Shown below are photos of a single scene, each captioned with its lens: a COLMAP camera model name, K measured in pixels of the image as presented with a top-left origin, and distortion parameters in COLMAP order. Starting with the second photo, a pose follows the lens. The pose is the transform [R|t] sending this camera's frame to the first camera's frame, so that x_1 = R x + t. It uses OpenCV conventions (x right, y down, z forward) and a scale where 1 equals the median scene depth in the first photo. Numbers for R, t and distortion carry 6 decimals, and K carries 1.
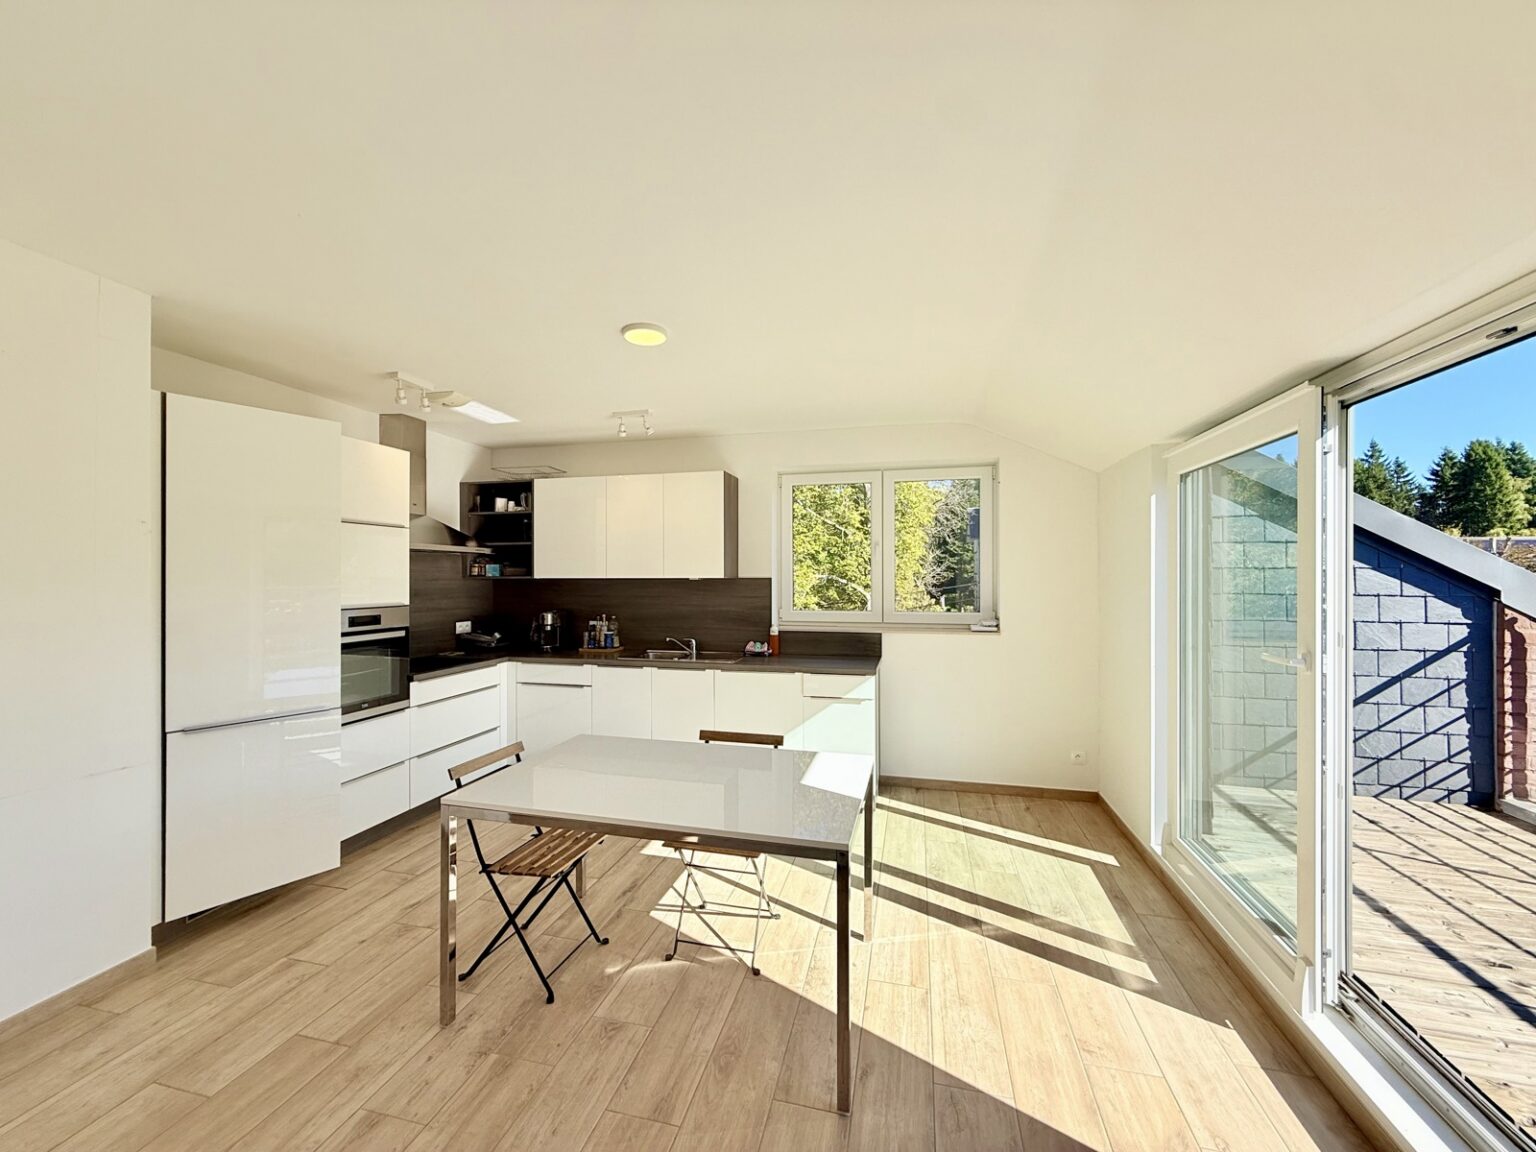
lens RADIAL K [[611.6, 0, 764.6], [0, 611.6, 575.7], [0, 0, 1]] dist [0.001283, -0.000541]
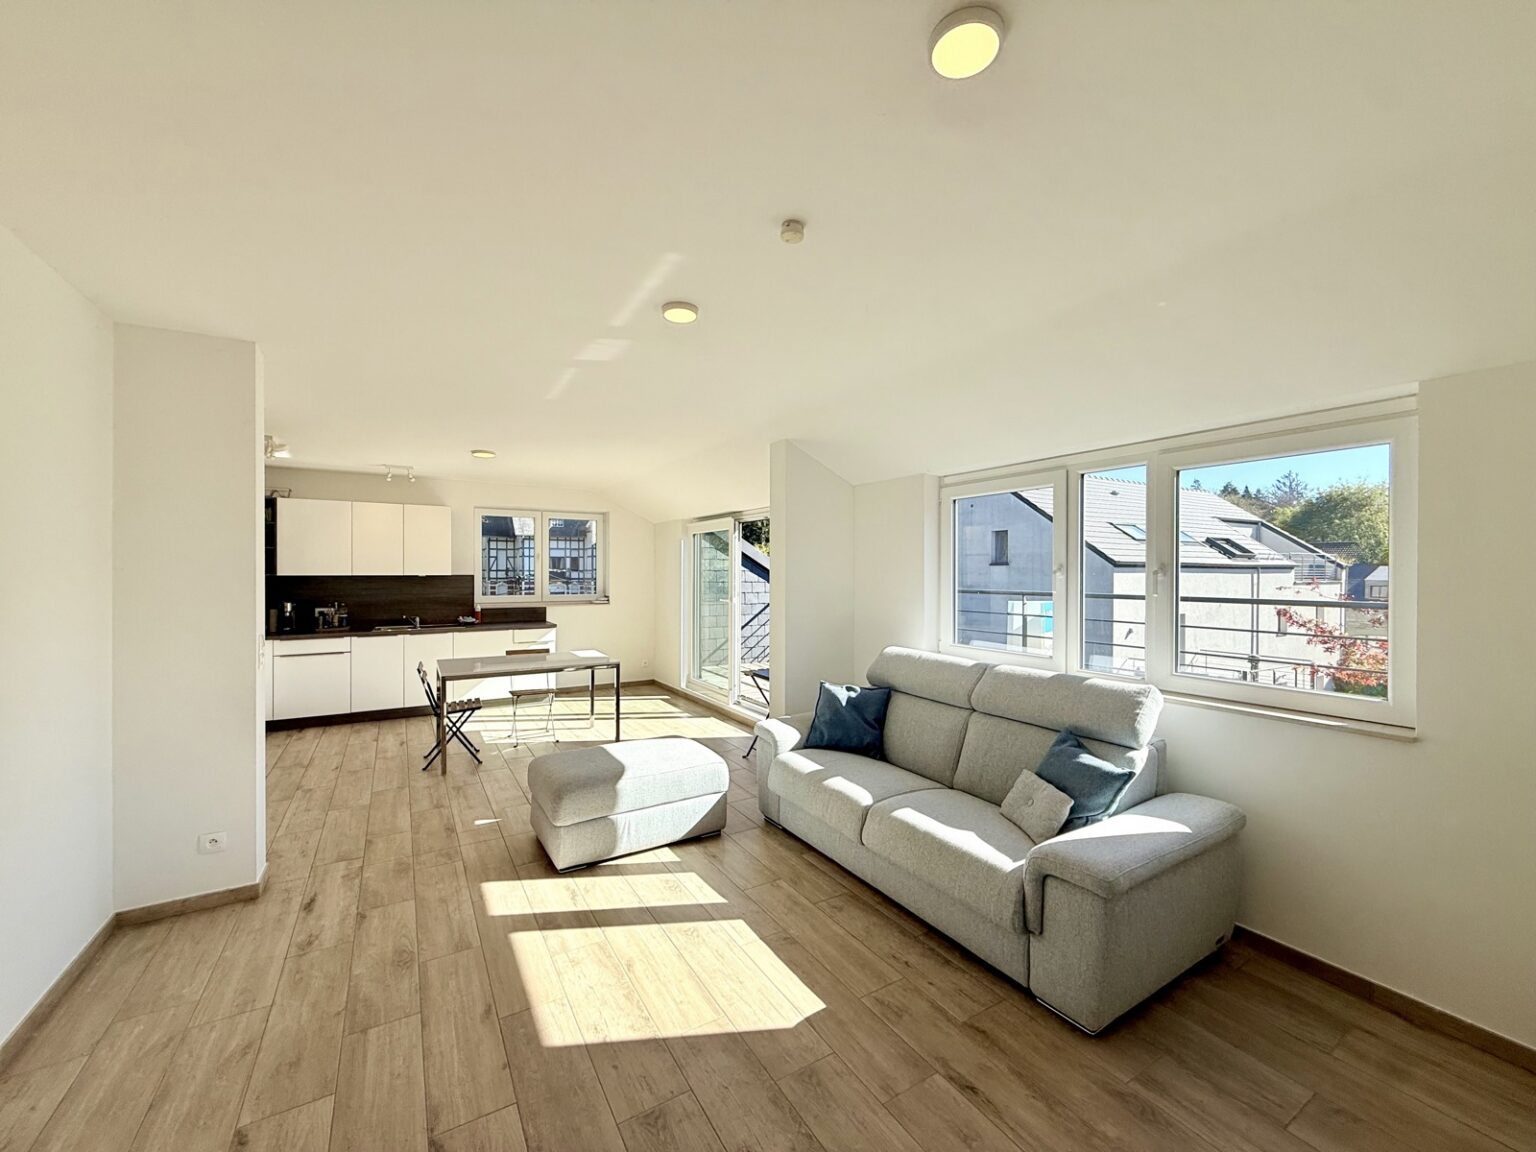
lens RADIAL K [[611.6, 0, 763.8], [0, 611.6, 574.8], [0, 0, 1]] dist [0.001283, -0.000541]
pose [[0.708932, -0.000674, 0.705277, -0.582476], [-0.002379, 0.999992, 0.003347, -0.003952], [-0.705273, -0.004050, 0.708924, -0.648863]]
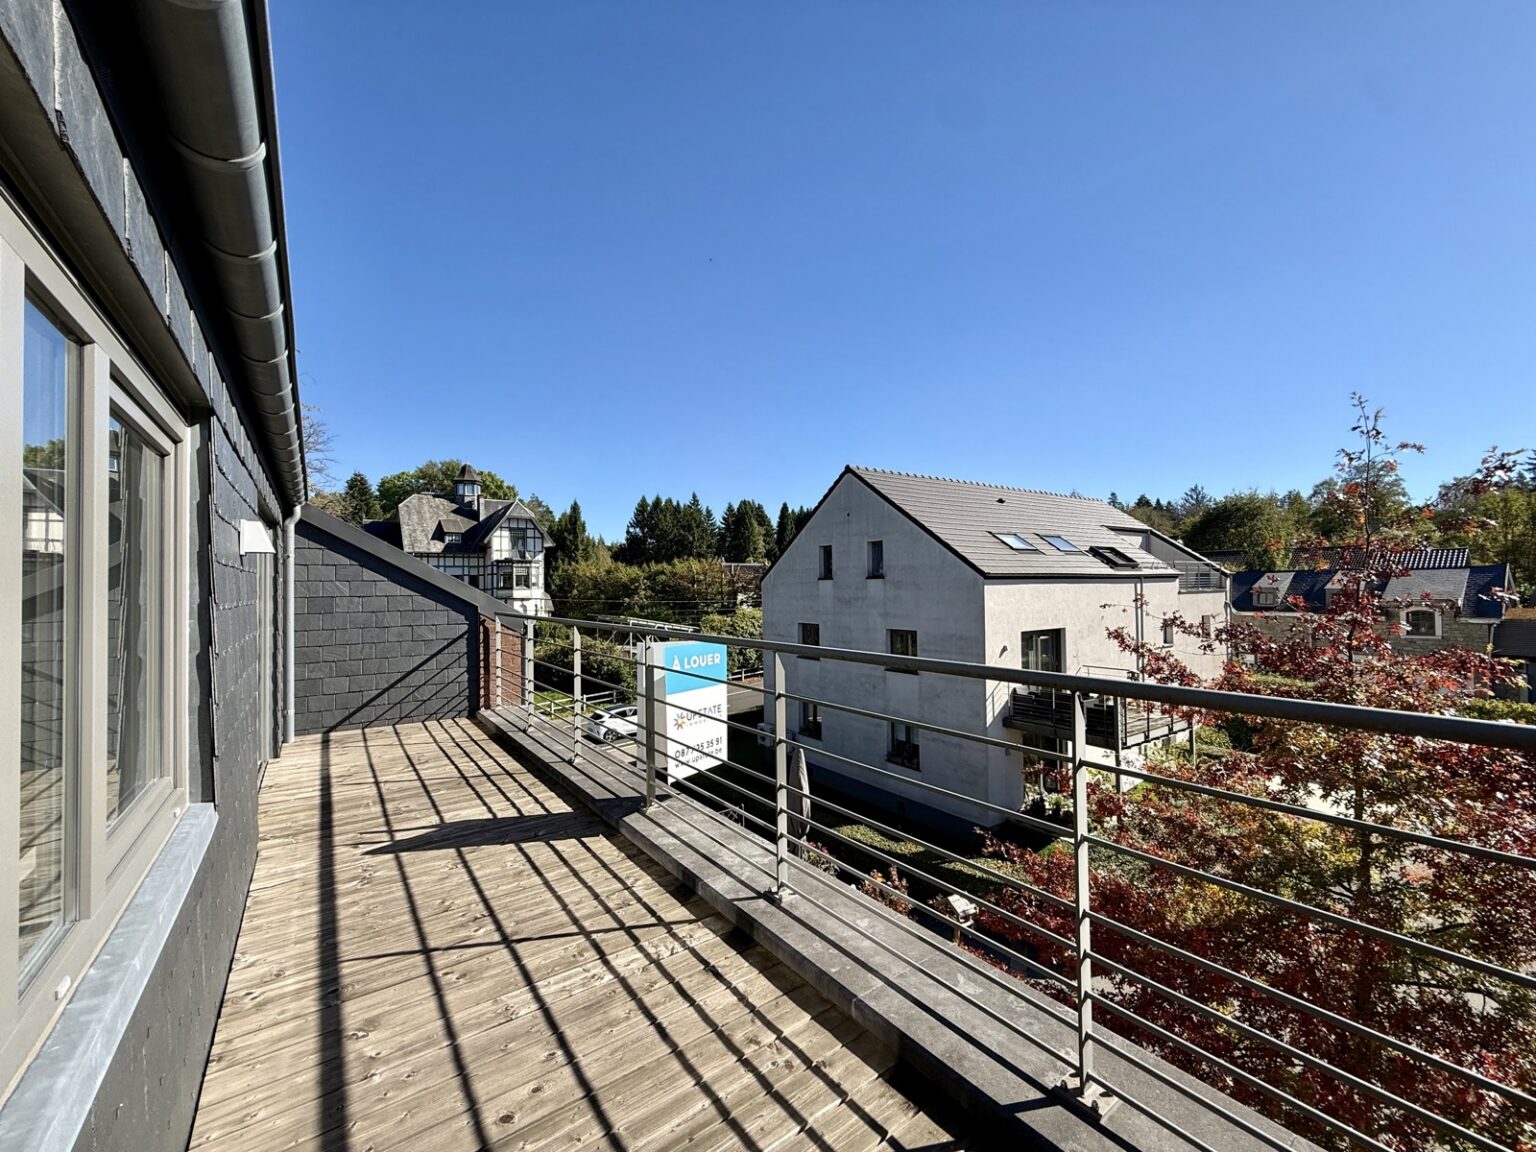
lens RADIAL K [[611.6, 0, 763.2], [0, 611.6, 584.1], [0, 0, 1]] dist [0.001283, -0.000541]
pose [[0.643198, -0.005245, 0.765682, 0.212865], [0.013459, 0.999900, -0.004456, -0.019734], [-0.765581, 0.013171, 0.643204, -0.769417]]
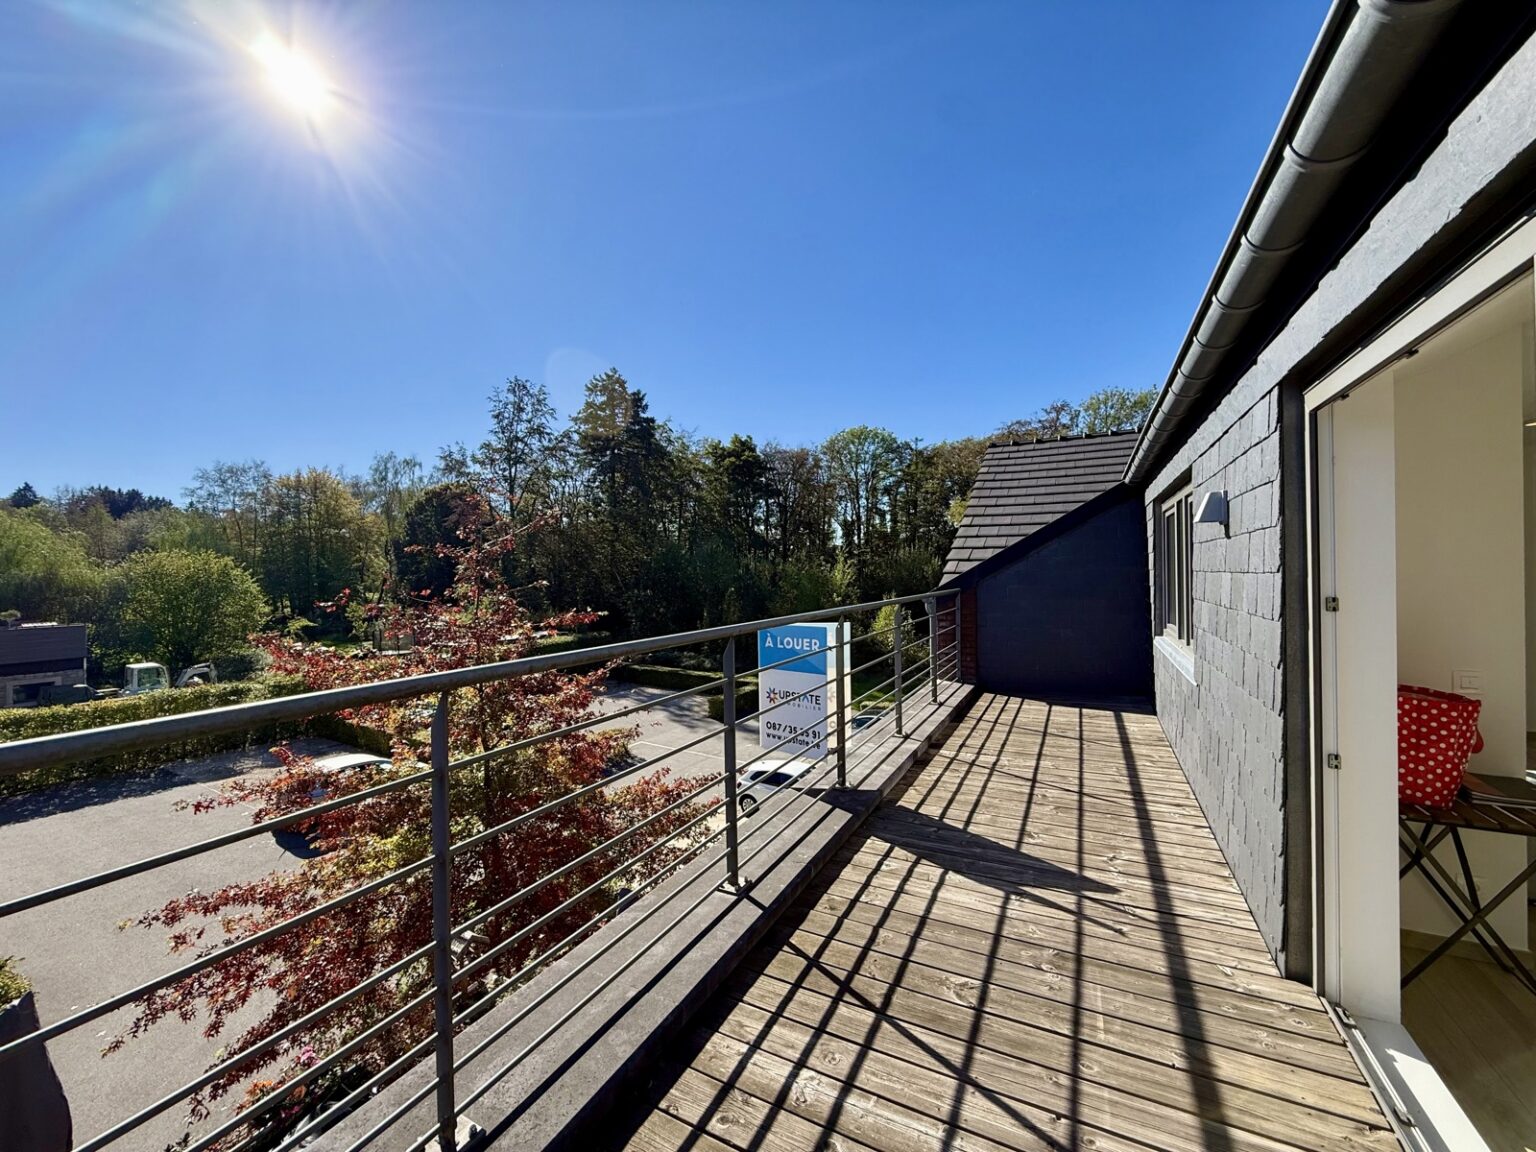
lens RADIAL K [[611.6, 0, 762.9], [0, 611.6, 578.9], [0, 0, 1]] dist [0.001283, -0.000541]
pose [[-0.971549, 0.013235, 0.236469, 0.657068], [0.015976, 0.999826, 0.009680, -0.015490], [-0.236300, 0.013182, -0.971591, 0.733675]]
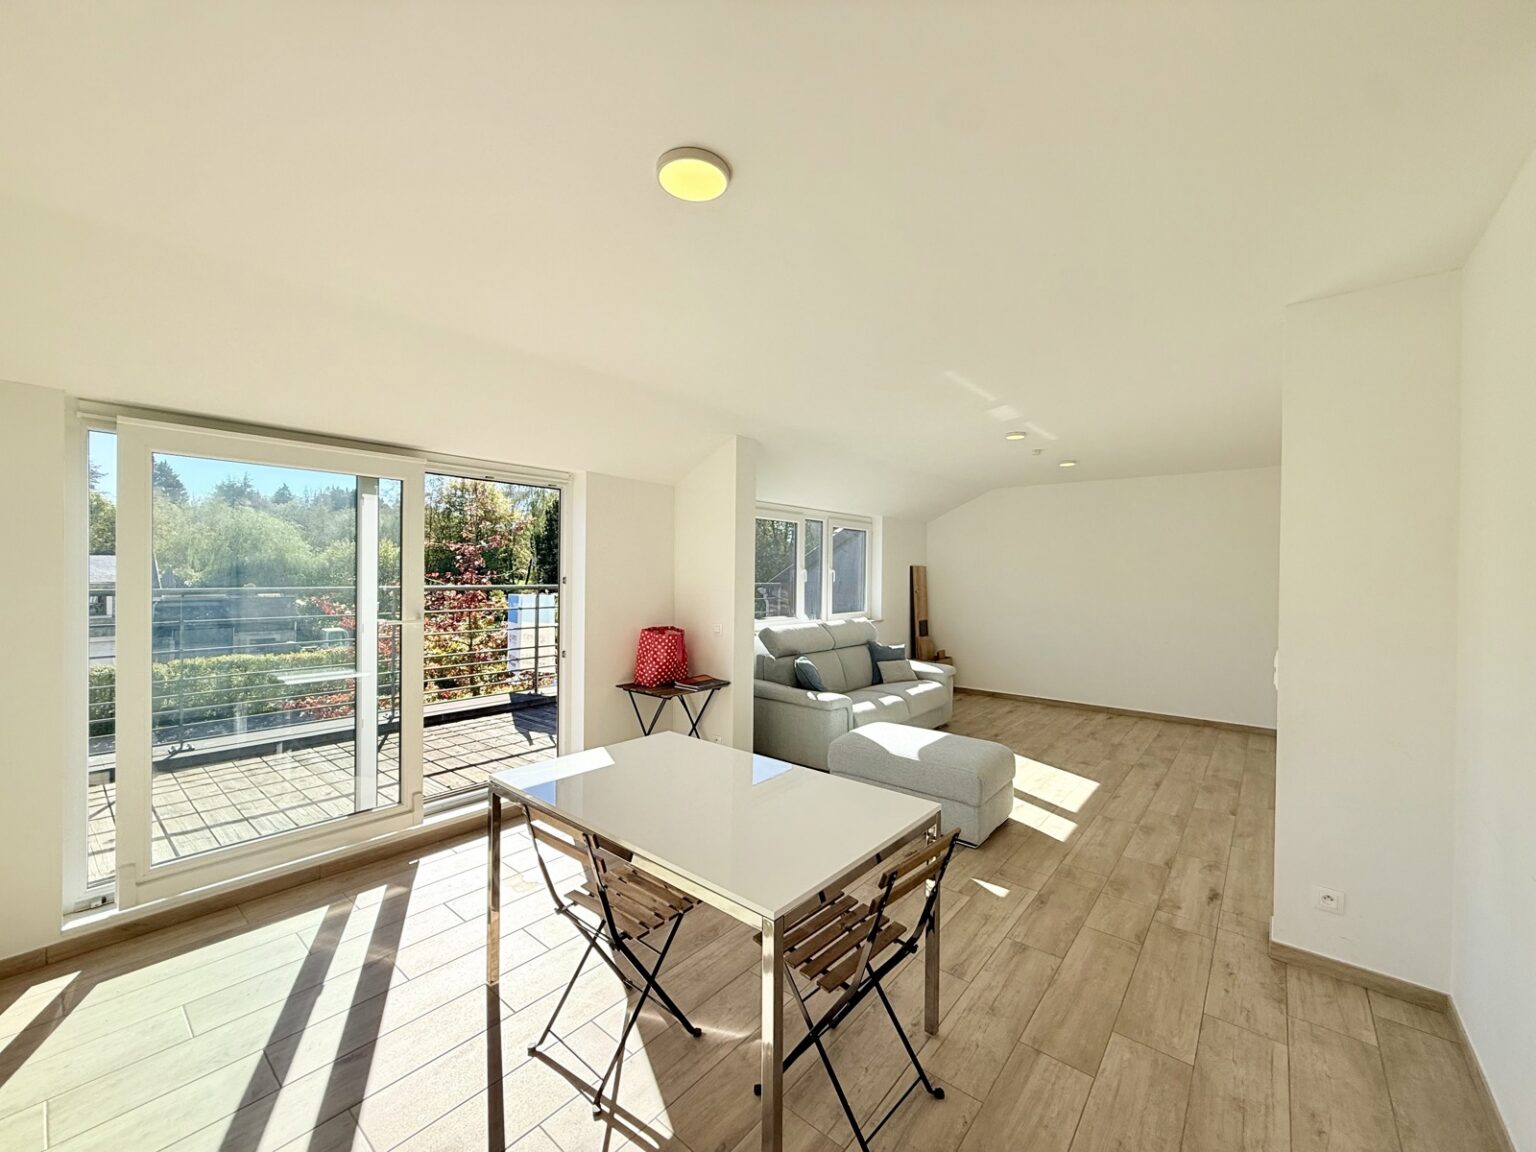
lens RADIAL K [[611.6, 0, 762.1], [0, 611.6, 581.6], [0, 0, 1]] dist [0.001283, -0.000541]
pose [[-0.898200, -0.017249, 0.439249, -0.318447], [-0.010777, 0.999794, 0.017223, -0.003612], [-0.439455, 0.010736, -0.898200, 0.917784]]
